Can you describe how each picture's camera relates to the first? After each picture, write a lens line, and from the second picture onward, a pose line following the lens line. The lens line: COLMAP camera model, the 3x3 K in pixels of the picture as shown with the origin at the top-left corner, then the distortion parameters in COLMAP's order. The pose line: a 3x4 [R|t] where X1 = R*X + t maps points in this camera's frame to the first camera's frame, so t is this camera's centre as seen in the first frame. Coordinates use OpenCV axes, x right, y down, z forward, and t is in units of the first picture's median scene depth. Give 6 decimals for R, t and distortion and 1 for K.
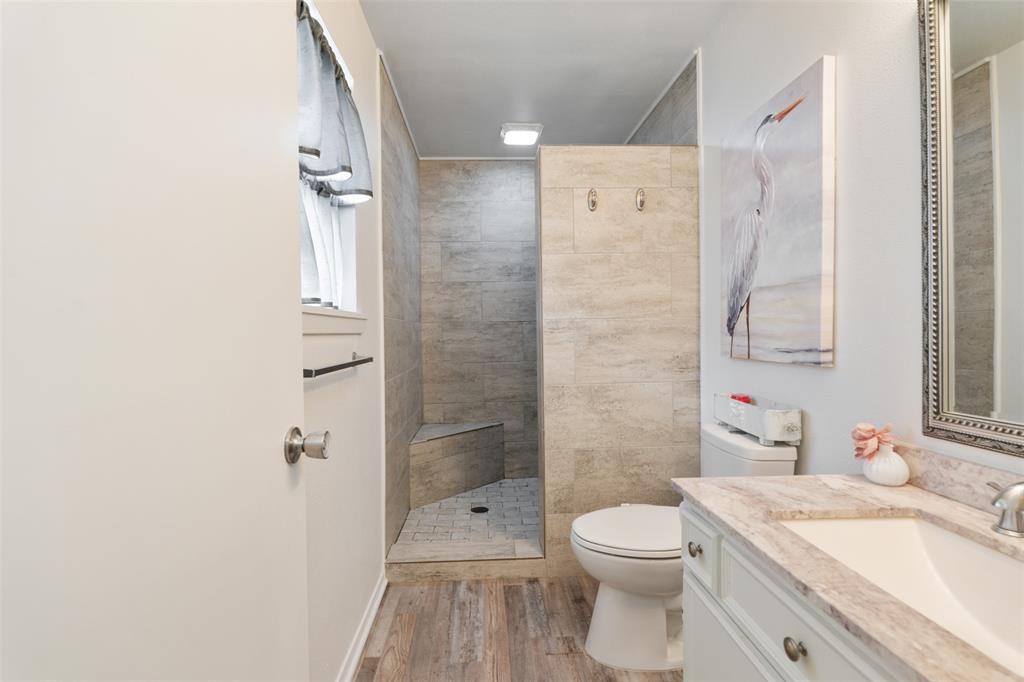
lens RADIAL K [[493.5, 0, 510.7], [0, 493.5, 336.5], [0, 0, 1]] dist [-0.002853, -0.000847]
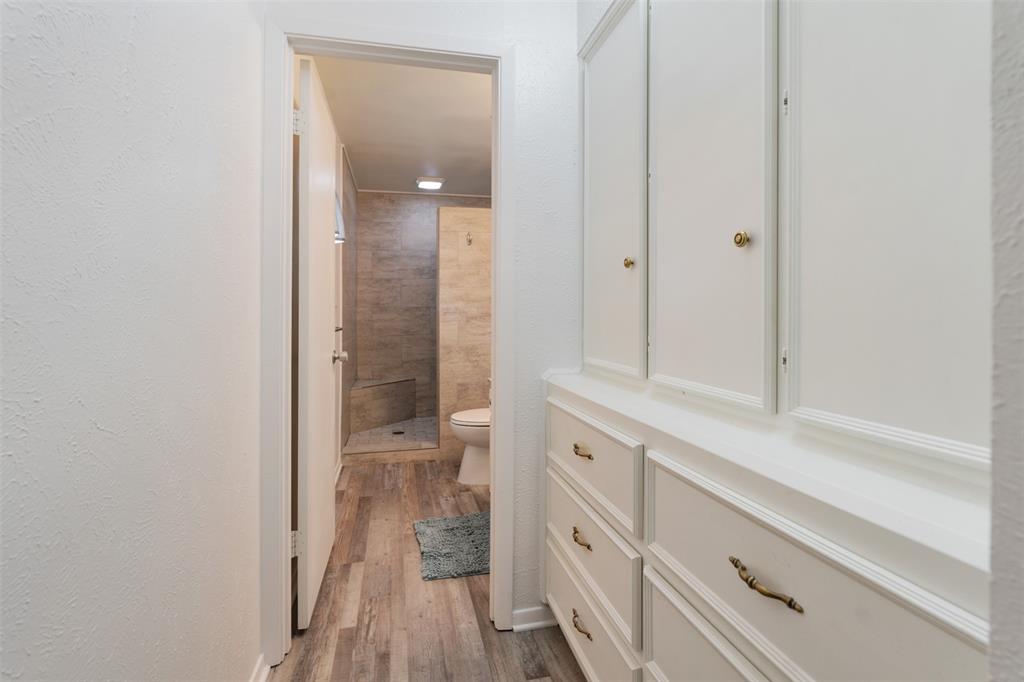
lens RADIAL K [[462.5, 0, 503.1], [0, 462.5, 307.7], [0, 0, 1]] dist [-0.010753, 0.000820]
pose [[0.985781, 0.013444, 0.167498, 0.010860], [-0.009322, 0.999635, -0.025375, 0.004150], [-0.167777, 0.023452, 0.985546, -0.469707]]
